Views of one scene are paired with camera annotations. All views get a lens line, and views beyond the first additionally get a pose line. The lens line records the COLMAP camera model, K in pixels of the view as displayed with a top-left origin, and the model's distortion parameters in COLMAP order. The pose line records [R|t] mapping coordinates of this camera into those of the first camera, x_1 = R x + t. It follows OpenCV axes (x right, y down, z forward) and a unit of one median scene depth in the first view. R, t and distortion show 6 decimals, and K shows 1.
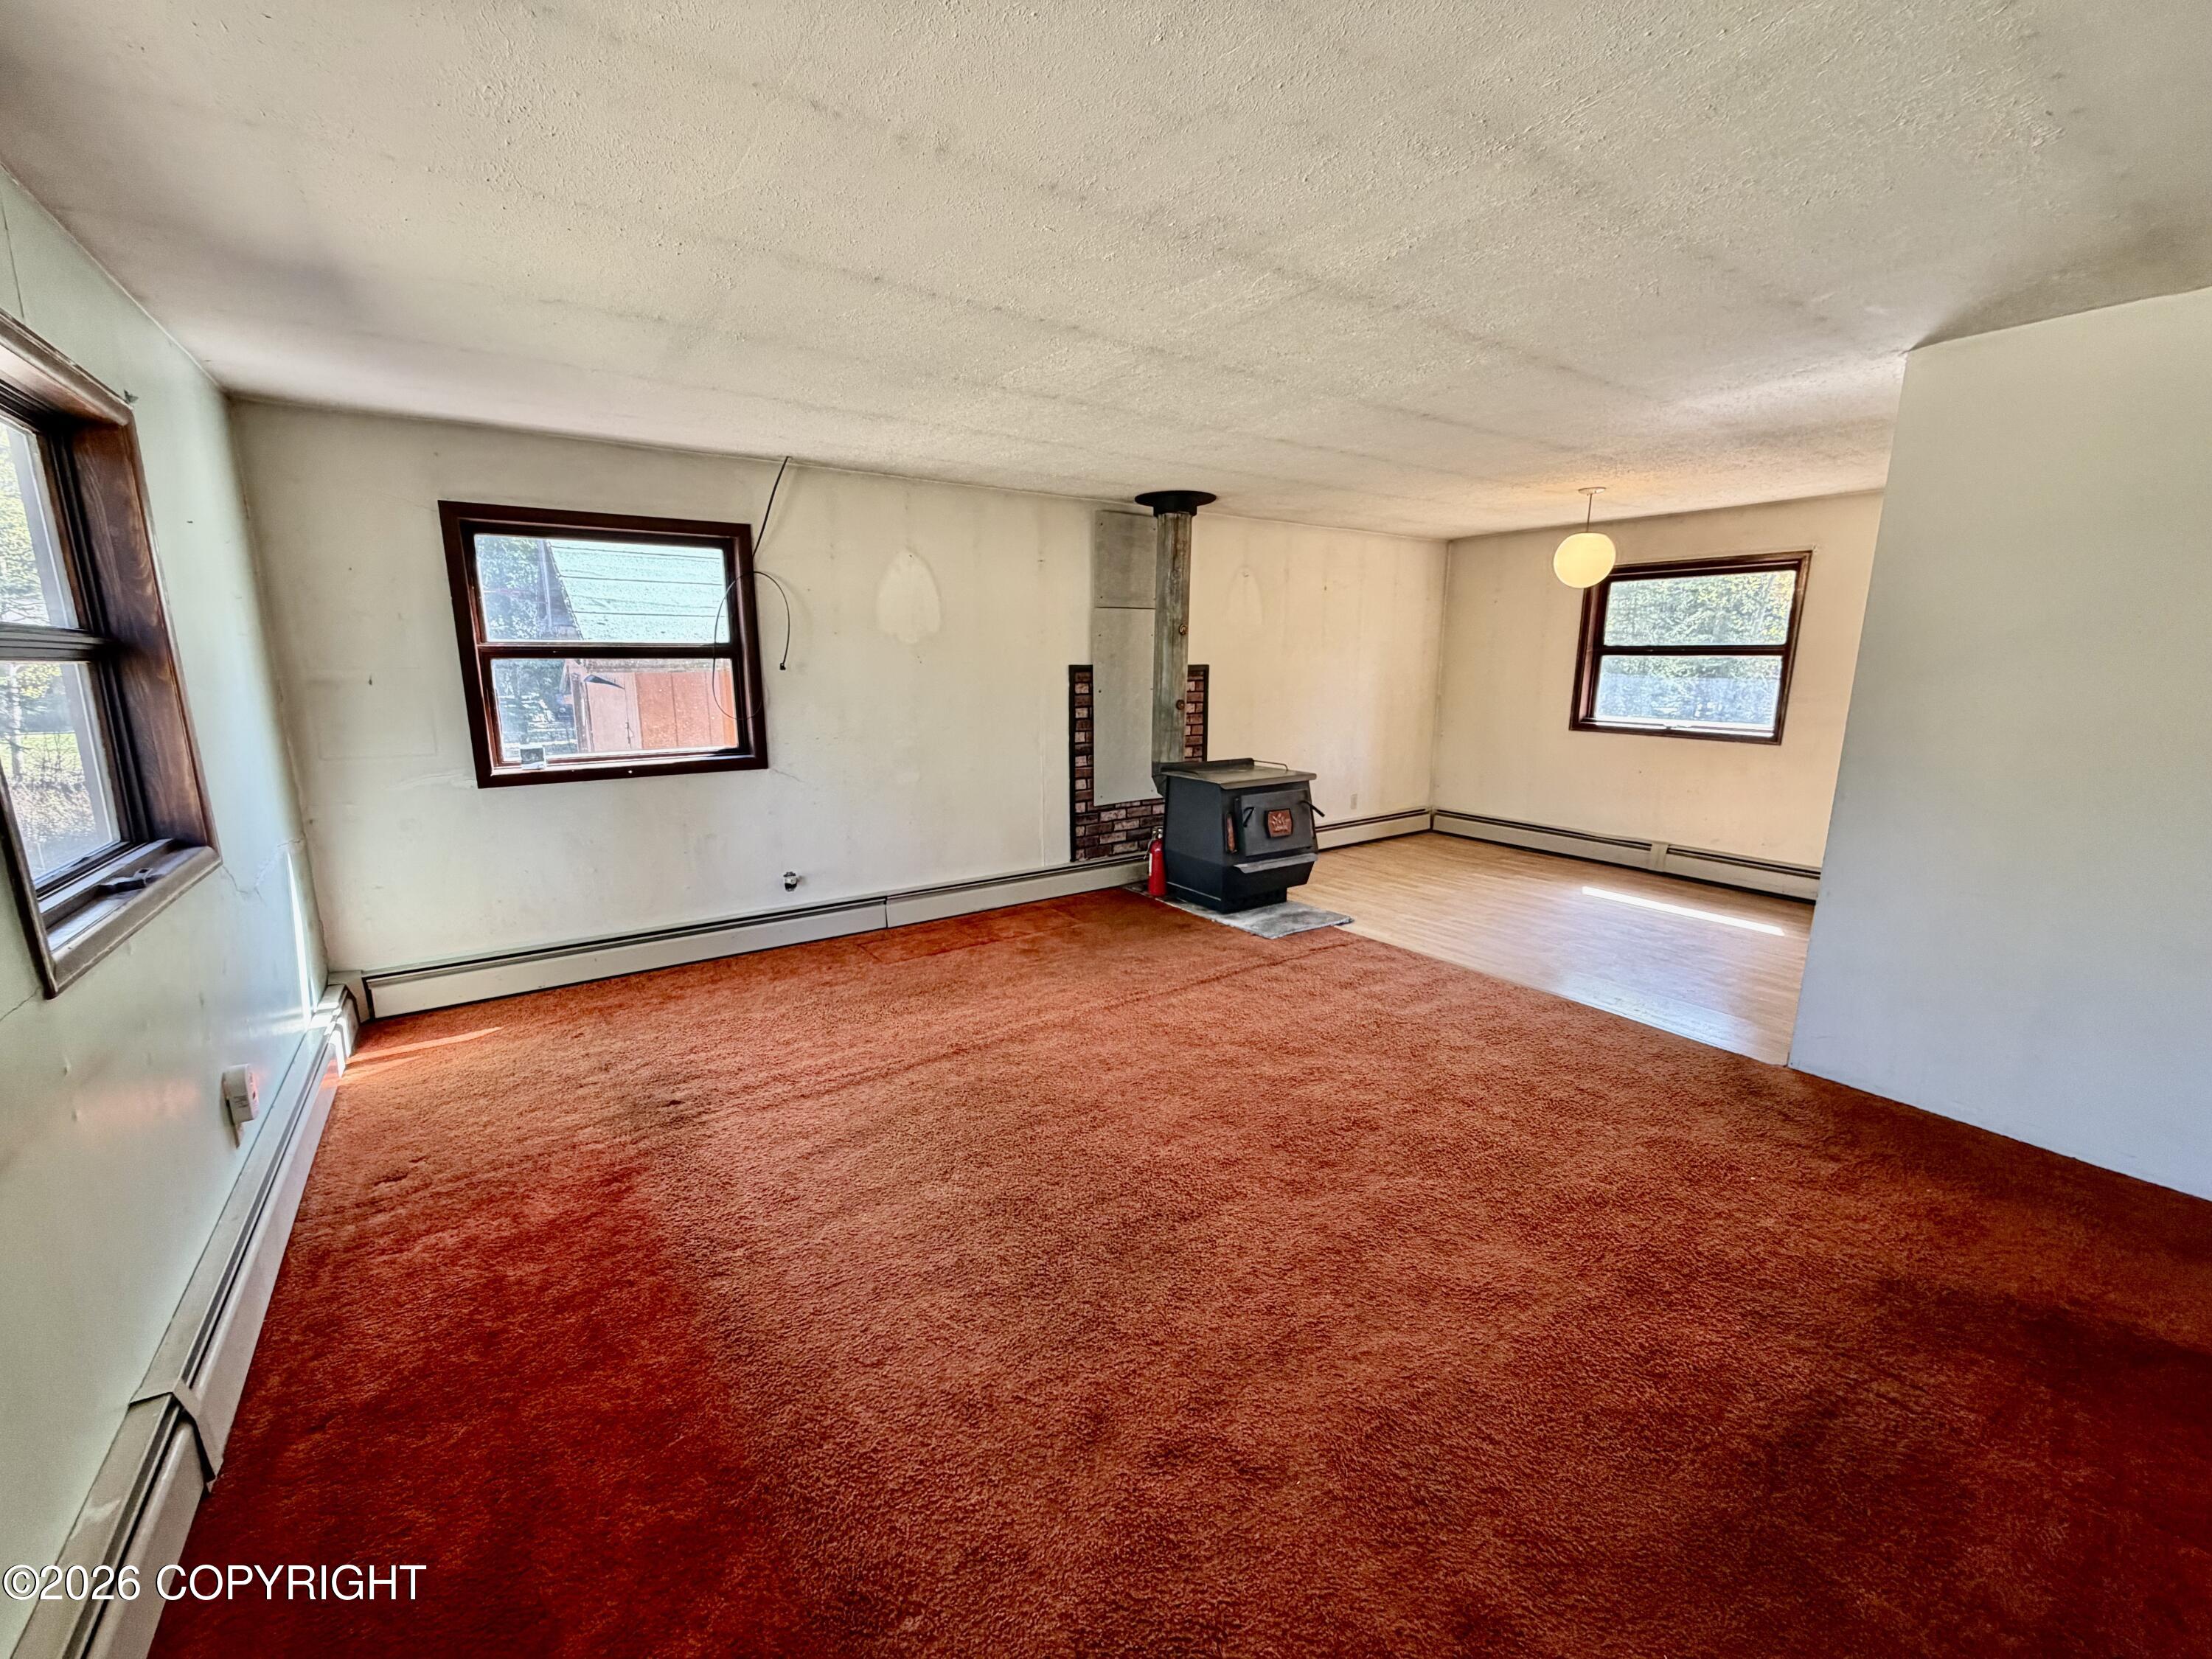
lens RADIAL K [[880.1, 0, 1104.2], [0, 880.1, 830.9], [0, 0, 1]] dist [-0.000808, -0.000150]
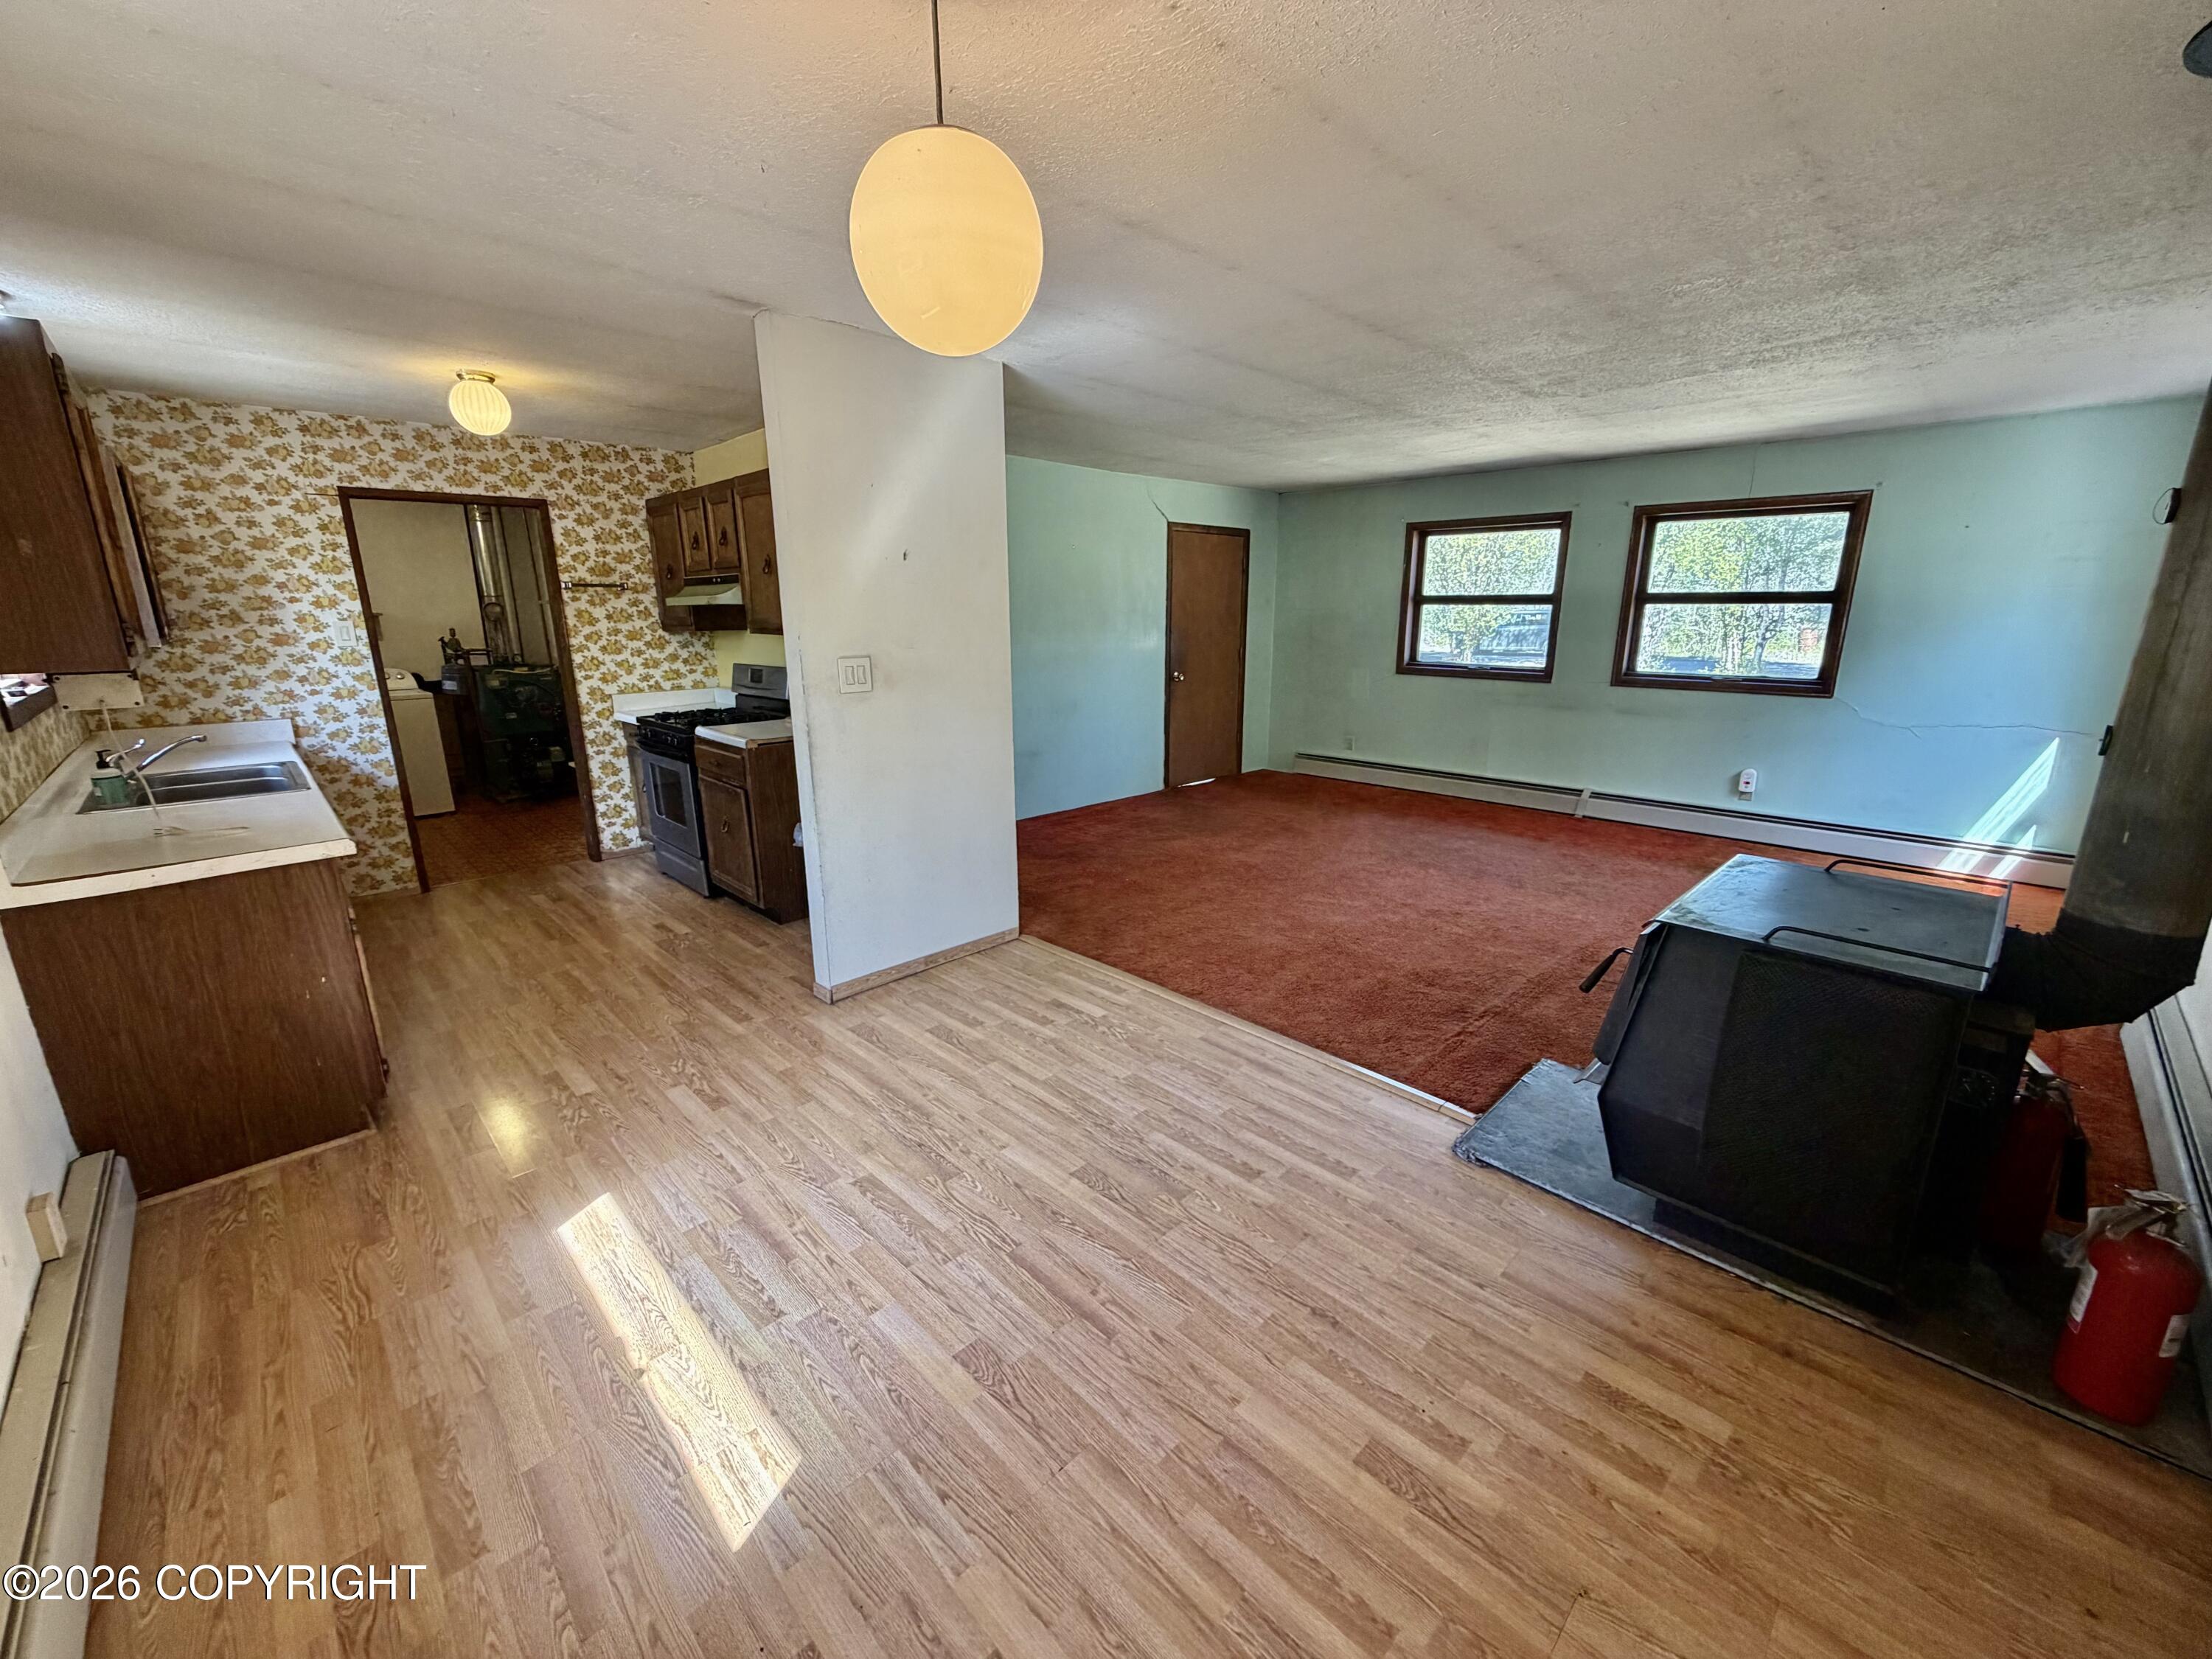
lens RADIAL K [[880.1, 0, 1098.9], [0, 880.1, 833.7], [0, 0, 1]] dist [-0.000808, -0.000150]
pose [[-0.986448, 0.046491, -0.157351, 0.535686], [-0.025275, 0.904513, 0.425696, -0.253113], [0.162117, 0.423904, -0.891080, 1.299810]]
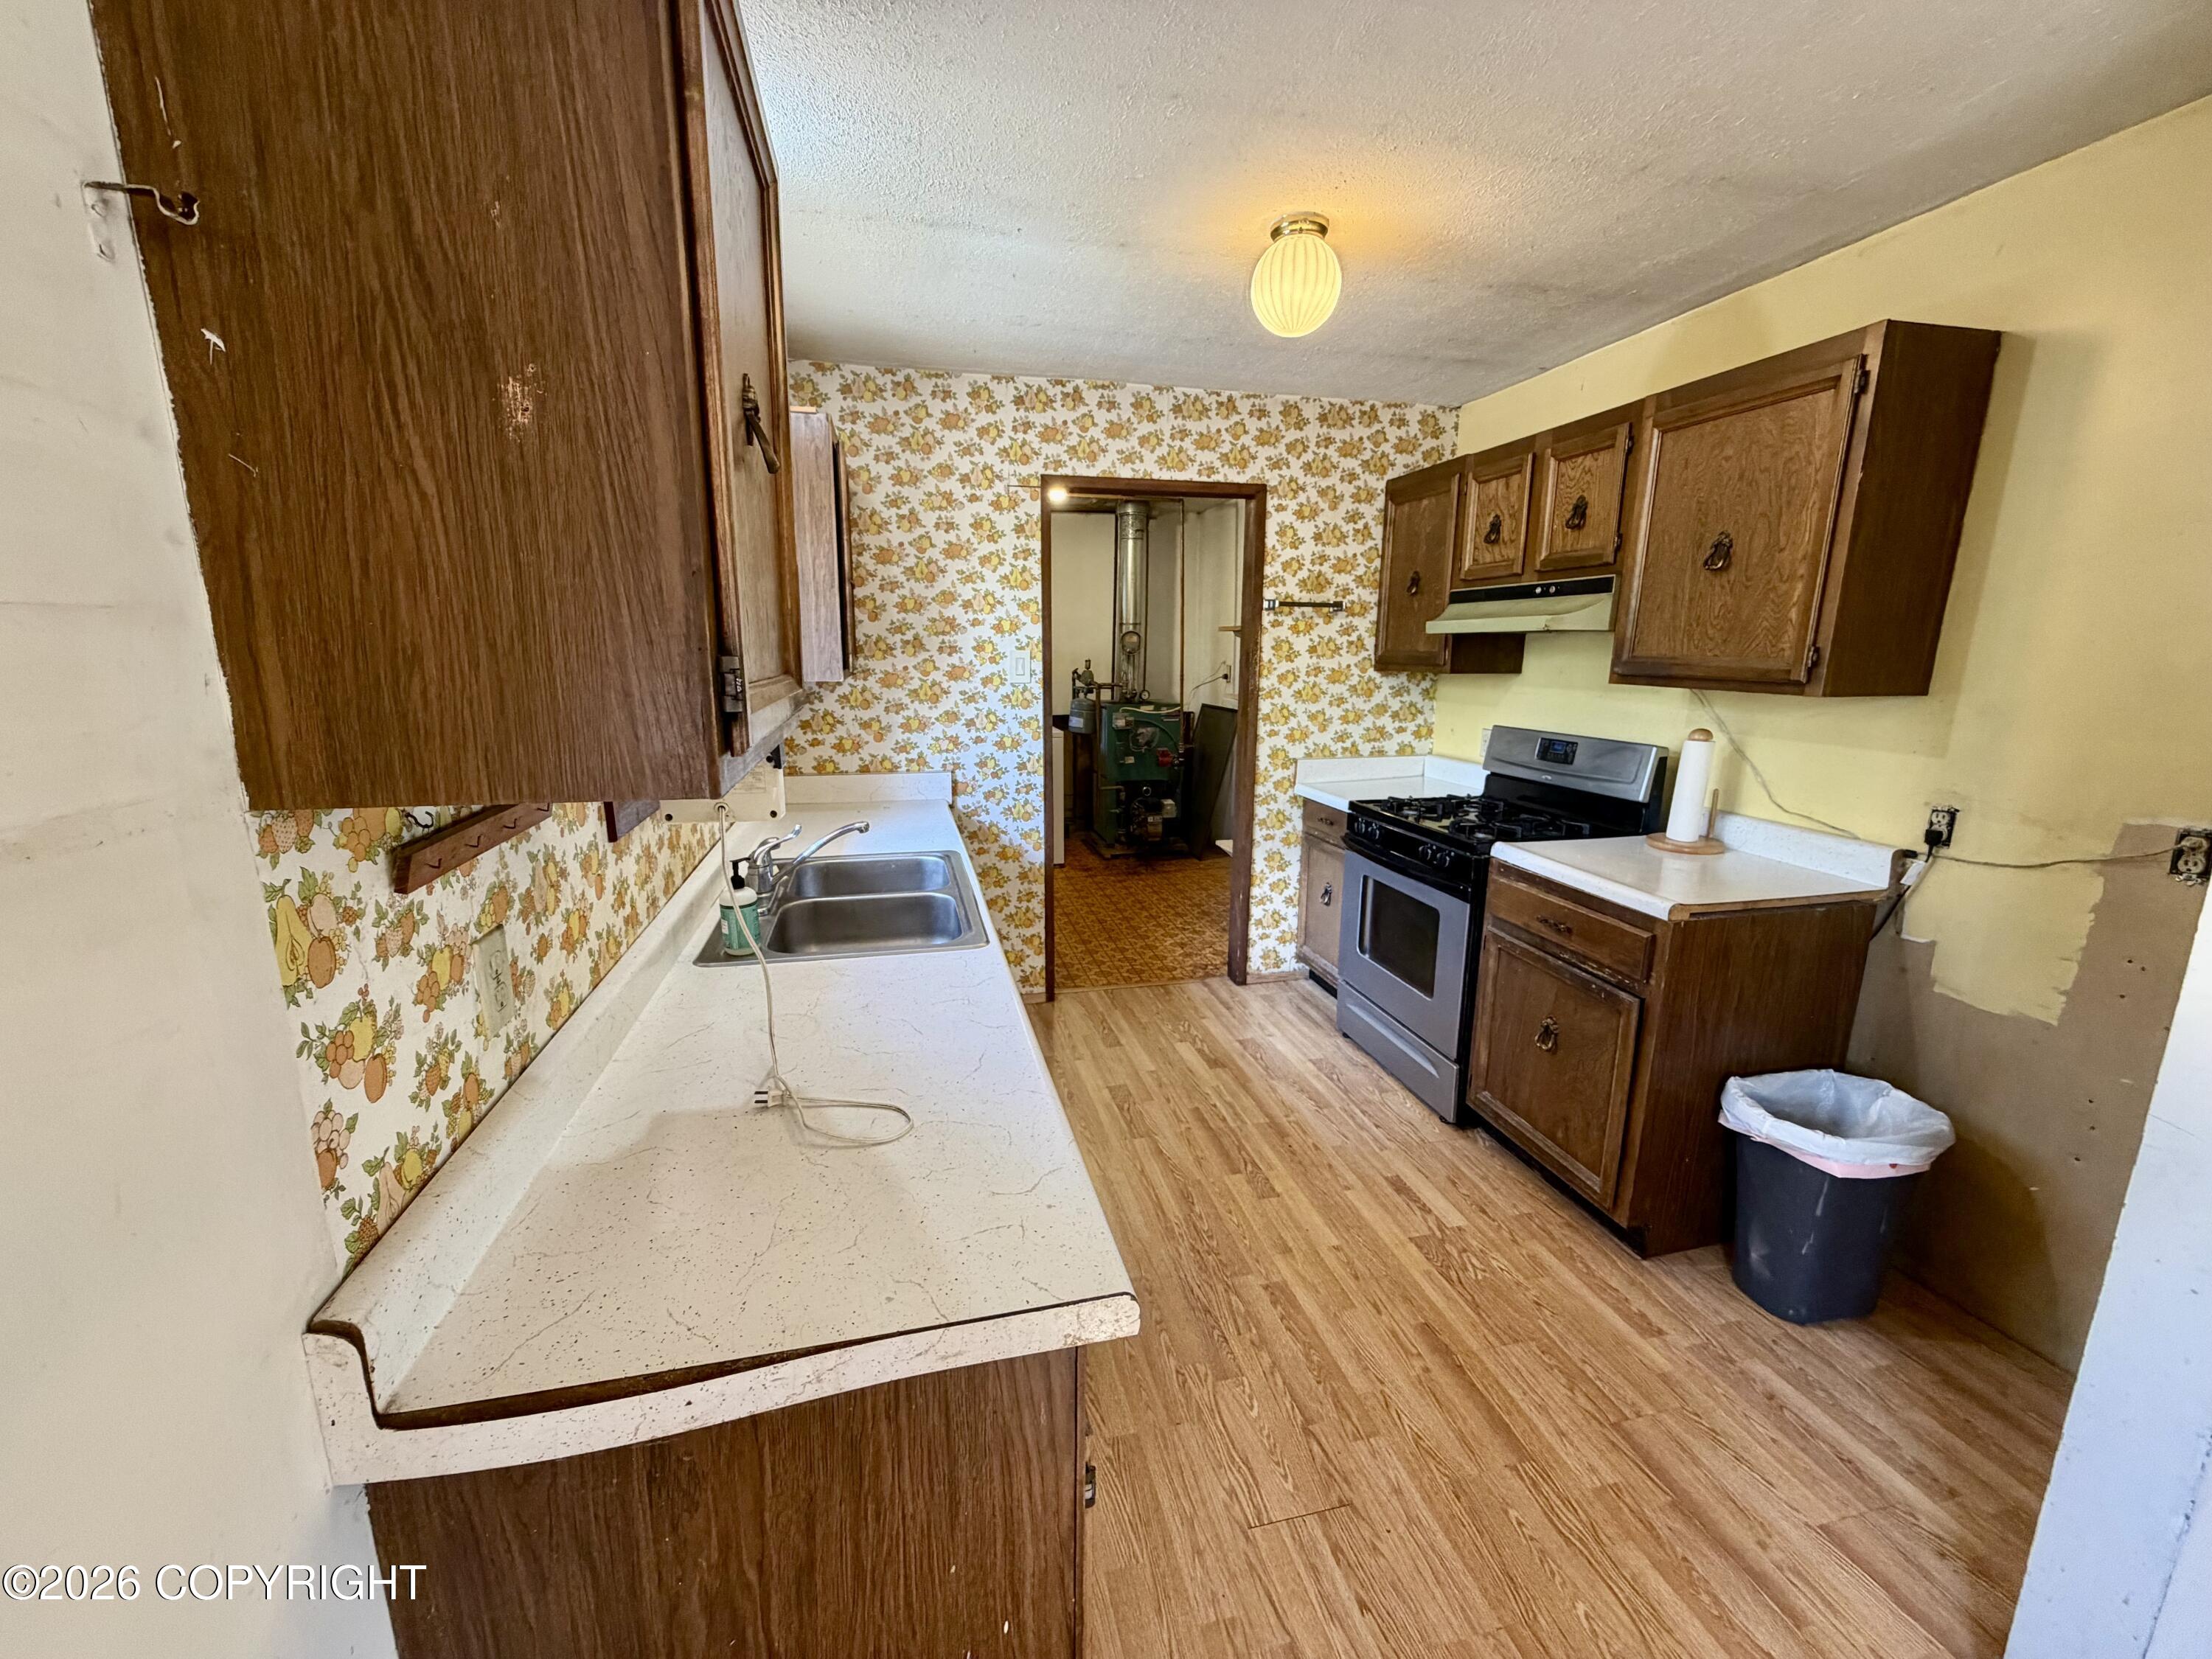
lens RADIAL K [[880.1, 0, 1098.1], [0, 880.1, 833.5], [0, 0, 1]] dist [-0.000808, -0.000150]
pose [[-0.928204, -0.082802, 0.362740, 0.812753], [0.066334, 0.922477, 0.380311, -0.177606], [-0.366110, 0.377068, -0.850754, 0.921311]]
